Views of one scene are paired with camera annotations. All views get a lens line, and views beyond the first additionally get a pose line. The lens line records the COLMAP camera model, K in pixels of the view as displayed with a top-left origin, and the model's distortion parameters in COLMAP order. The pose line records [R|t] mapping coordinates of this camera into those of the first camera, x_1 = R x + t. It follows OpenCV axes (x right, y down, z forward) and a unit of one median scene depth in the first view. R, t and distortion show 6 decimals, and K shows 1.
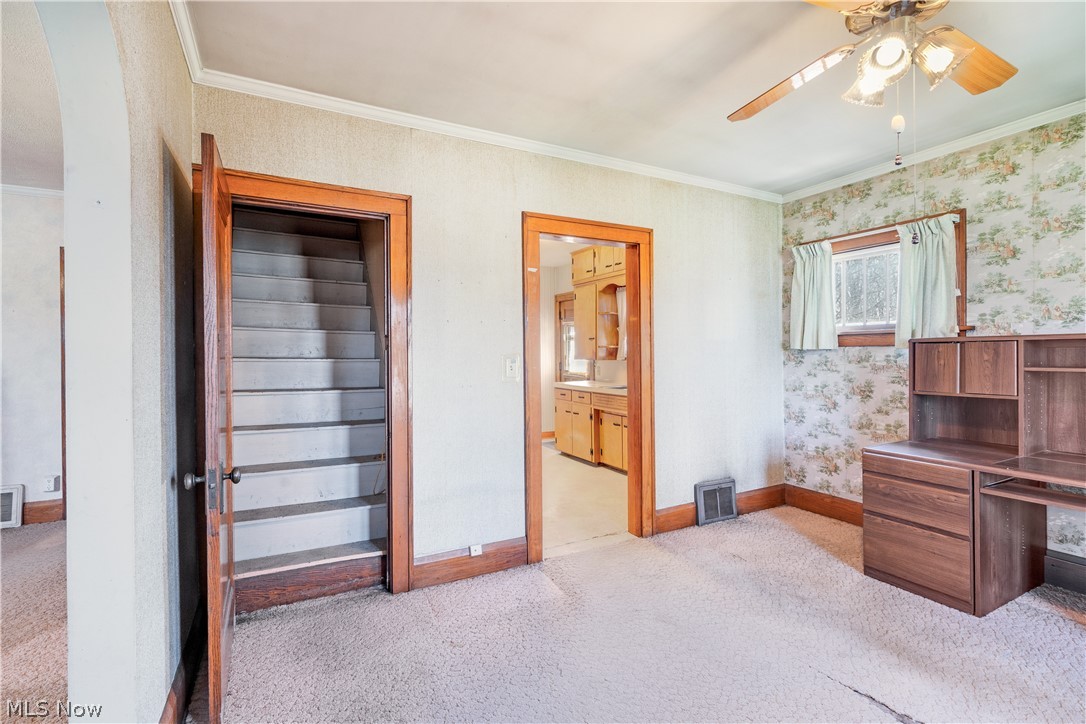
lens RADIAL K [[493.3, 0, 543.0], [0, 493.3, 360.2], [0, 0, 1]] dist [-0.000802, -0.000182]
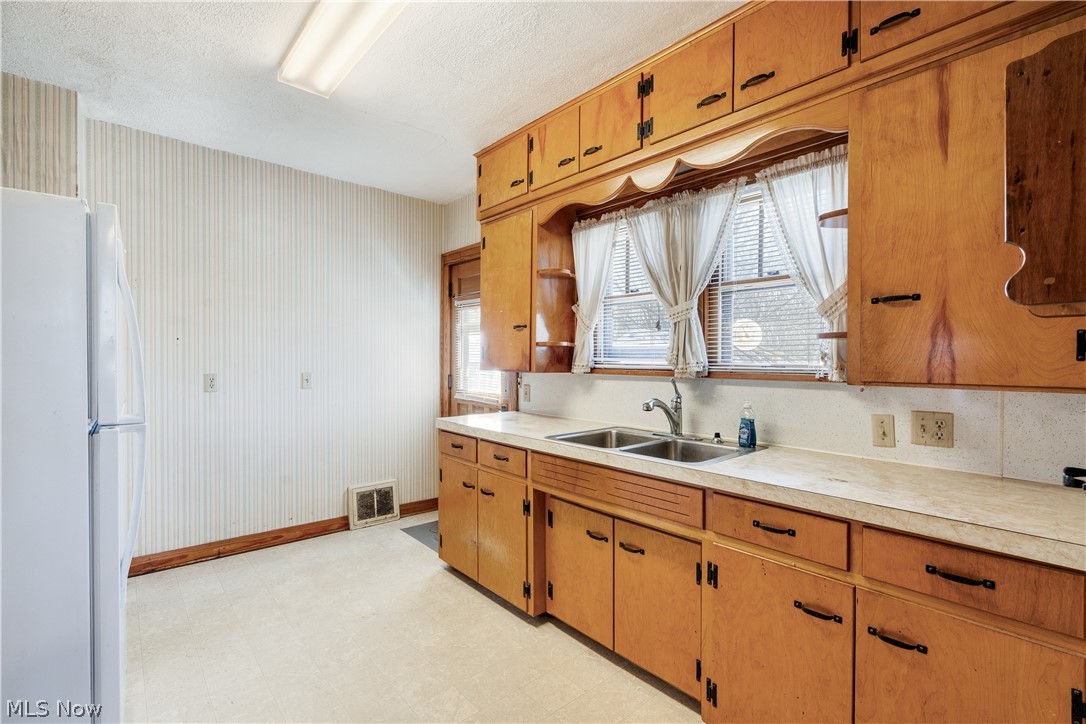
lens RADIAL K [[493.3, 0, 543.0], [0, 493.3, 360.2], [0, 0, 1]] dist [-0.000802, -0.000182]
pose [[0.973587, 0.011990, 0.228002, 0.014994], [-0.008316, 0.999820, -0.017064, -0.004716], [-0.228165, 0.014717, 0.973511, 0.641774]]
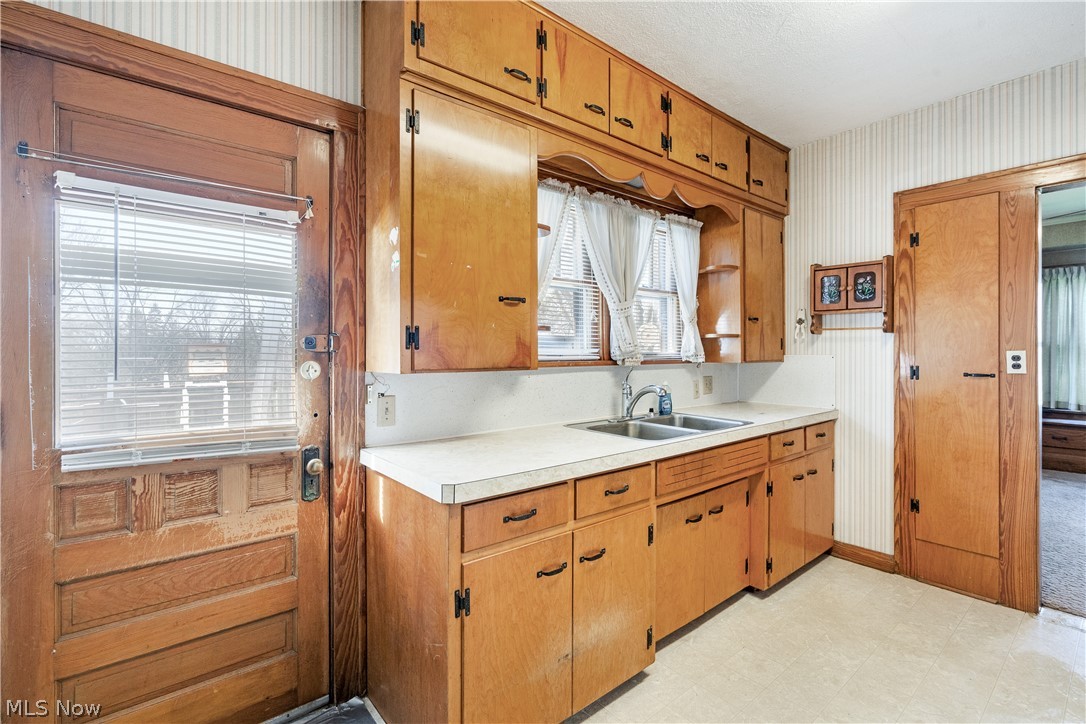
lens RADIAL K [[496.5, 0, 545.0], [0, 496.5, 347.3], [0, 0, 1]] dist [-0.001064, -0.000084]
pose [[-0.211866, 0.009733, 0.977250, -0.241363], [0.016024, 0.999851, -0.006484, -0.014600], [-0.977167, 0.014285, -0.211990, 1.247593]]
